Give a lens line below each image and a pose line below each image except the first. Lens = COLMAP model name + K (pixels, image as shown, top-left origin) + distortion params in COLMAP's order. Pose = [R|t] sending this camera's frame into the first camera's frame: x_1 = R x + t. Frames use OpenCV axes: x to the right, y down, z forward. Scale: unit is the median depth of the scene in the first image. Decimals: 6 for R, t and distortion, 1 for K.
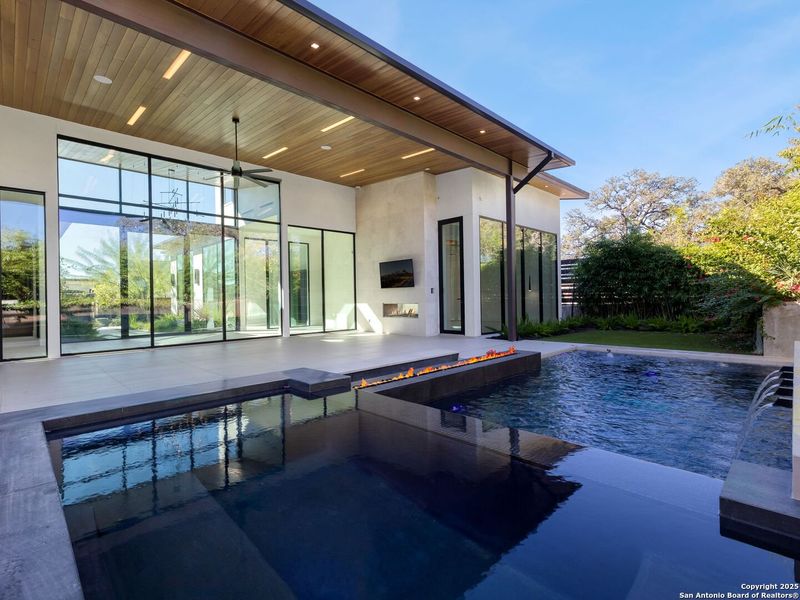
lens RADIAL K [[392.7, 0, 397.5], [0, 392.7, 296.4], [0, 0, 1]] dist [0.008345, -0.000035]
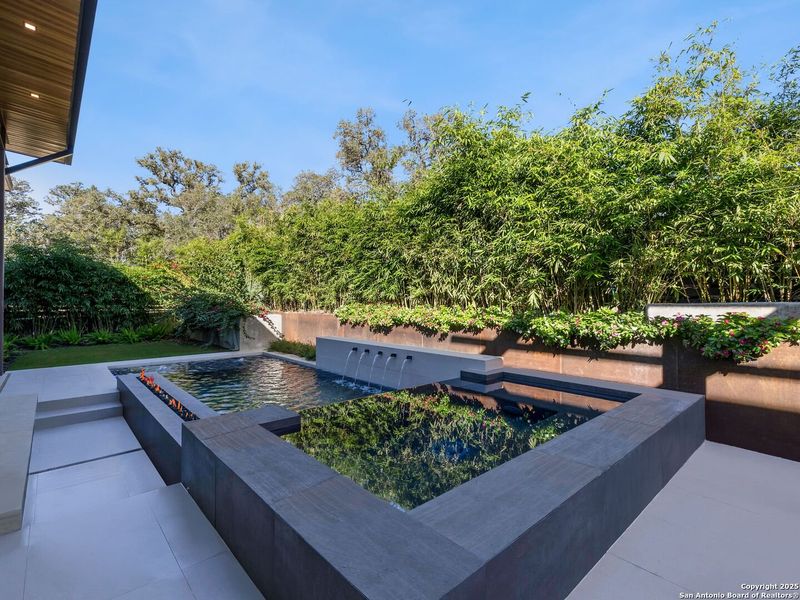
lens RADIAL K [[382.8, 0, 397.3], [0, 382.8, 303.9], [0, 0, 1]] dist [-0.003945, -0.000175]
pose [[0.045750, 0.007073, 0.998928, -0.311553], [-0.003816, 0.999969, -0.006906, -0.014033], [-0.998946, -0.003496, 0.045776, 0.184286]]
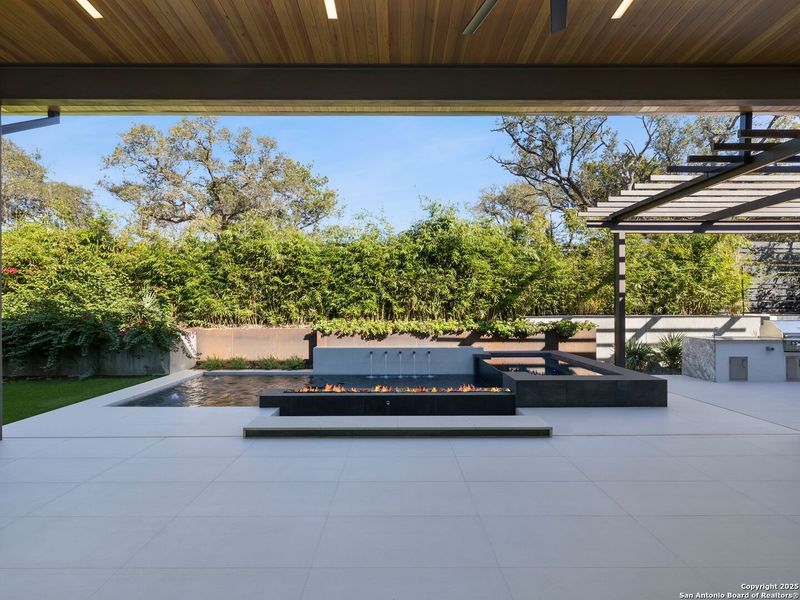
lens RADIAL K [[382.8, 0, 407.9], [0, 382.8, 311.7], [0, 0, 1]] dist [-0.003945, -0.000175]
pose [[-0.714820, 0.007256, 0.699271, -0.340649], [0.010963, 0.999940, 0.000831, -0.033350], [-0.699223, 0.008260, -0.714856, 0.787287]]
